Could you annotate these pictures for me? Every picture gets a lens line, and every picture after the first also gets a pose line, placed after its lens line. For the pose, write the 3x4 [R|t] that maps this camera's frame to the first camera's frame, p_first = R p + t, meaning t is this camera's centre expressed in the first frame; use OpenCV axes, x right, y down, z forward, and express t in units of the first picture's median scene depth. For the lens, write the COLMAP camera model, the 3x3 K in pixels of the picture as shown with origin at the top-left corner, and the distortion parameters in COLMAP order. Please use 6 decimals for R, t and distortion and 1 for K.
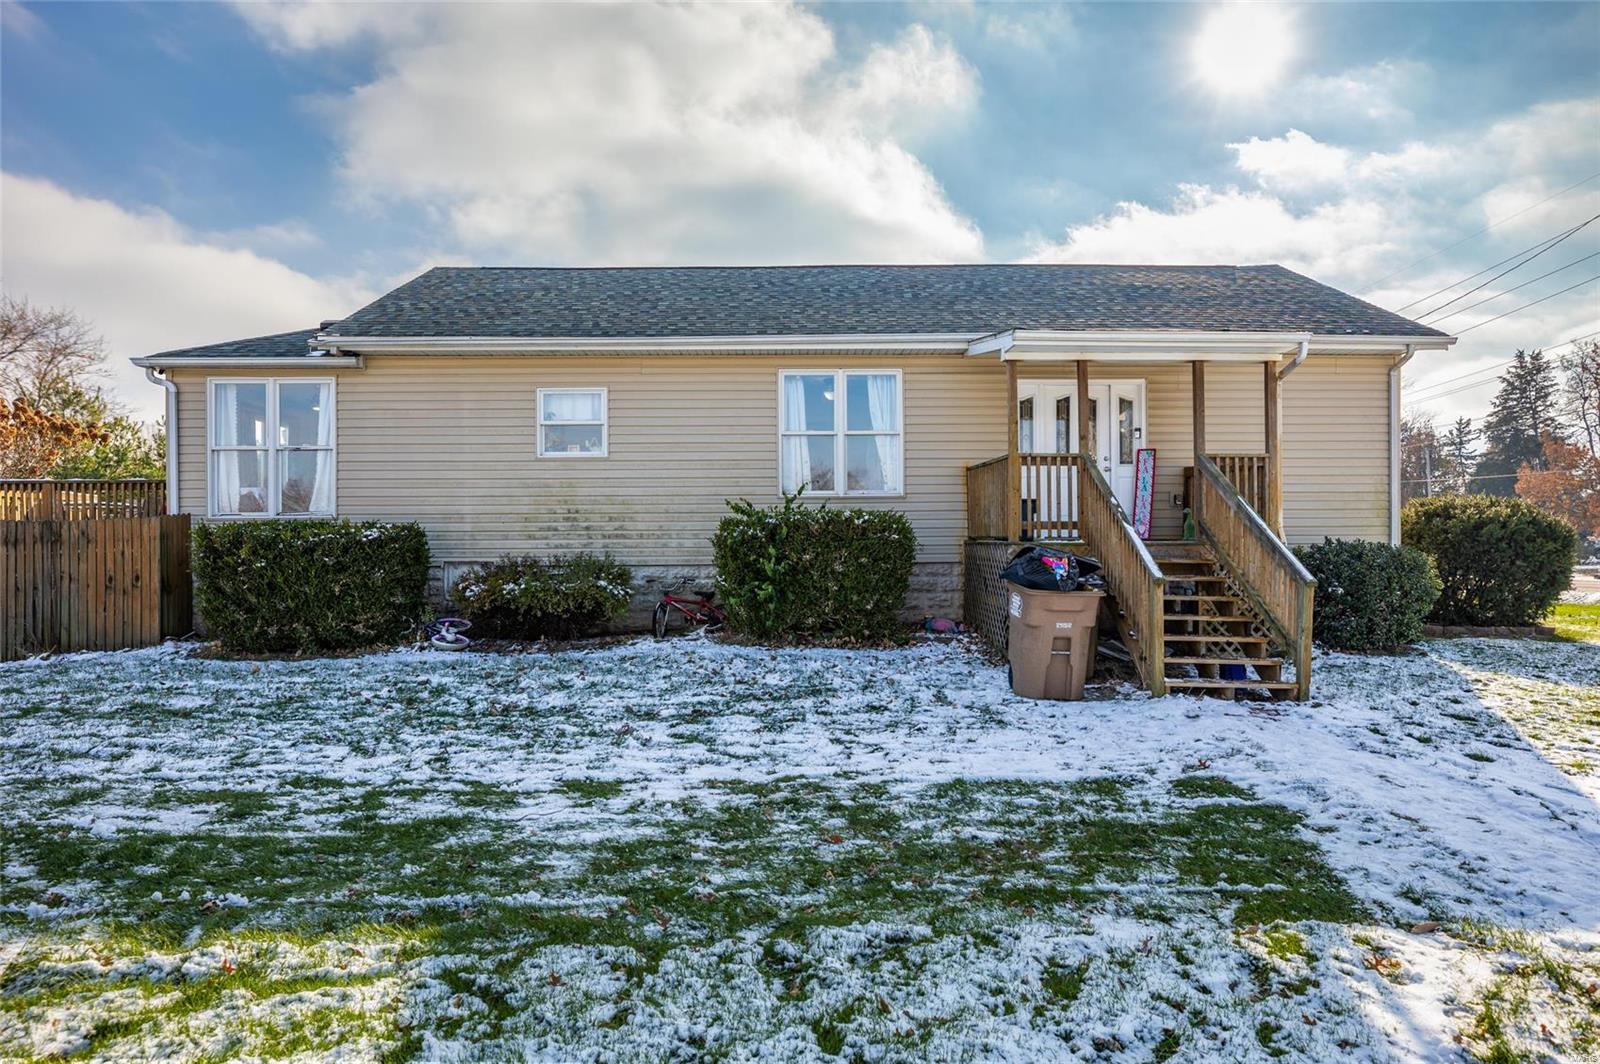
lens RADIAL K [[974.2, 0, 798.4], [0, 974.2, 540.9], [0, 0, 1]] dist [-0.020139, 0.004323]
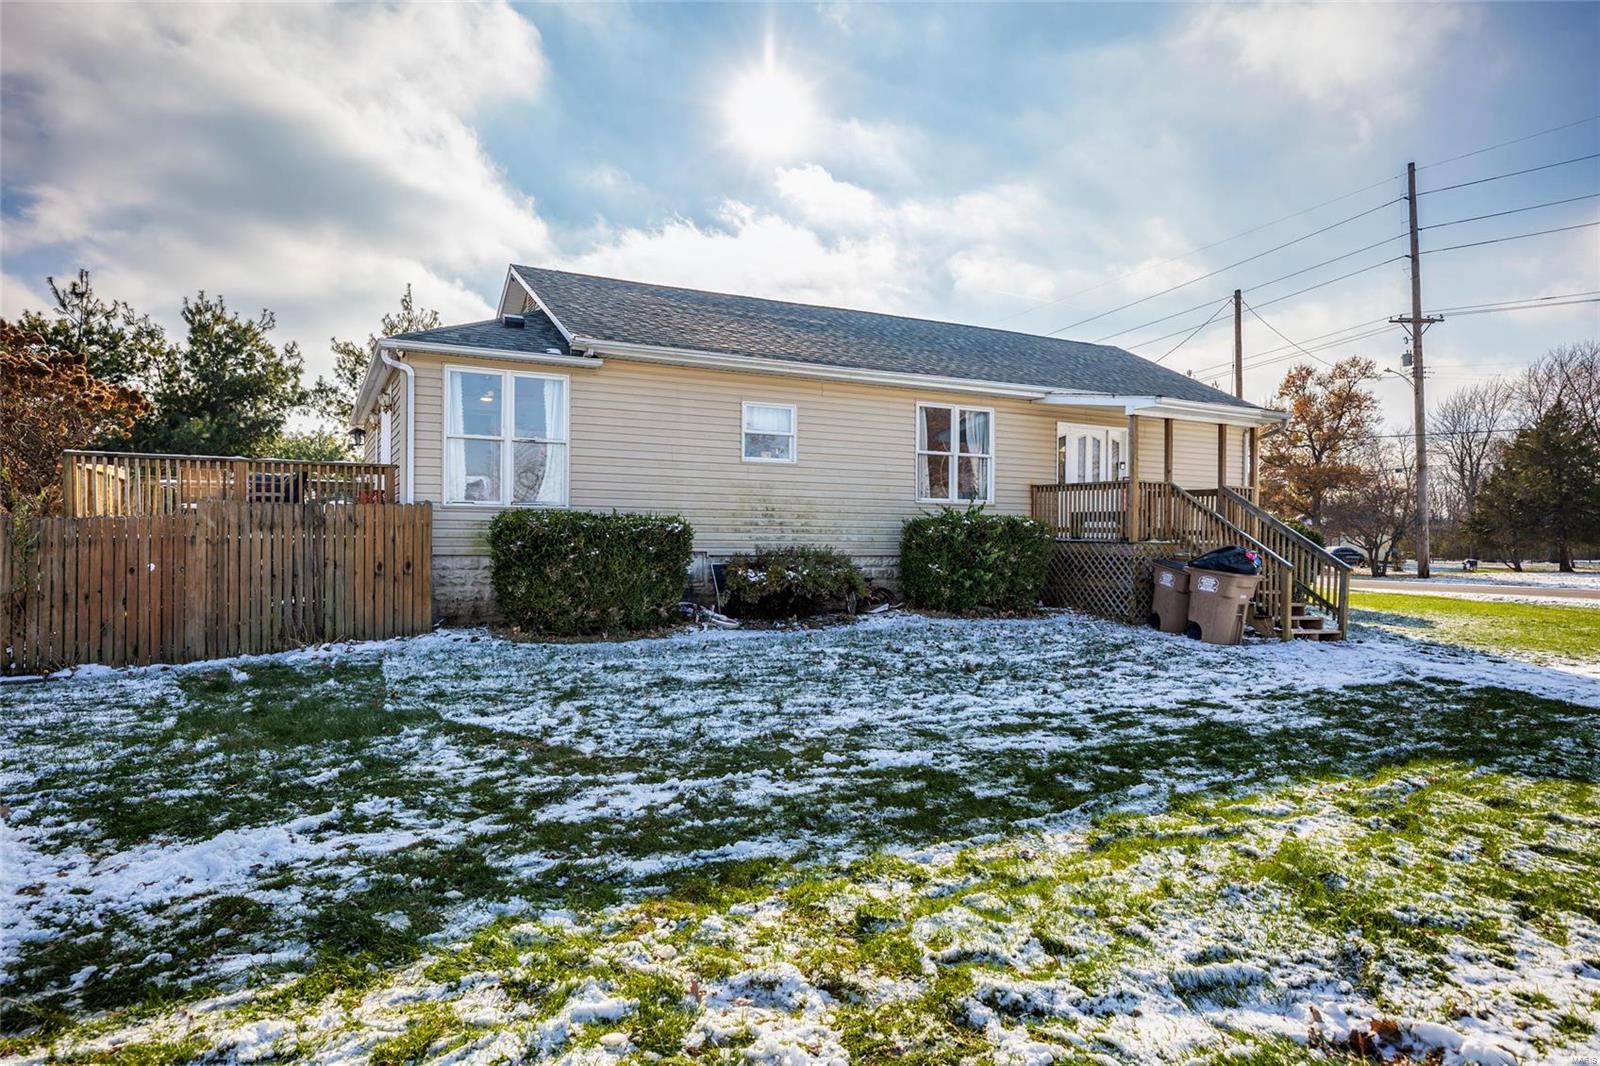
lens RADIAL K [[974.2, 0, 800.3], [0, 974.2, 533.9], [0, 0, 1]] dist [-0.020139, 0.004323]
pose [[0.895285, 0.018499, 0.445110, -0.716529], [-0.019506, 0.999807, -0.002317, 0.001123], [-0.445067, -0.006608, 0.895473, -0.059174]]
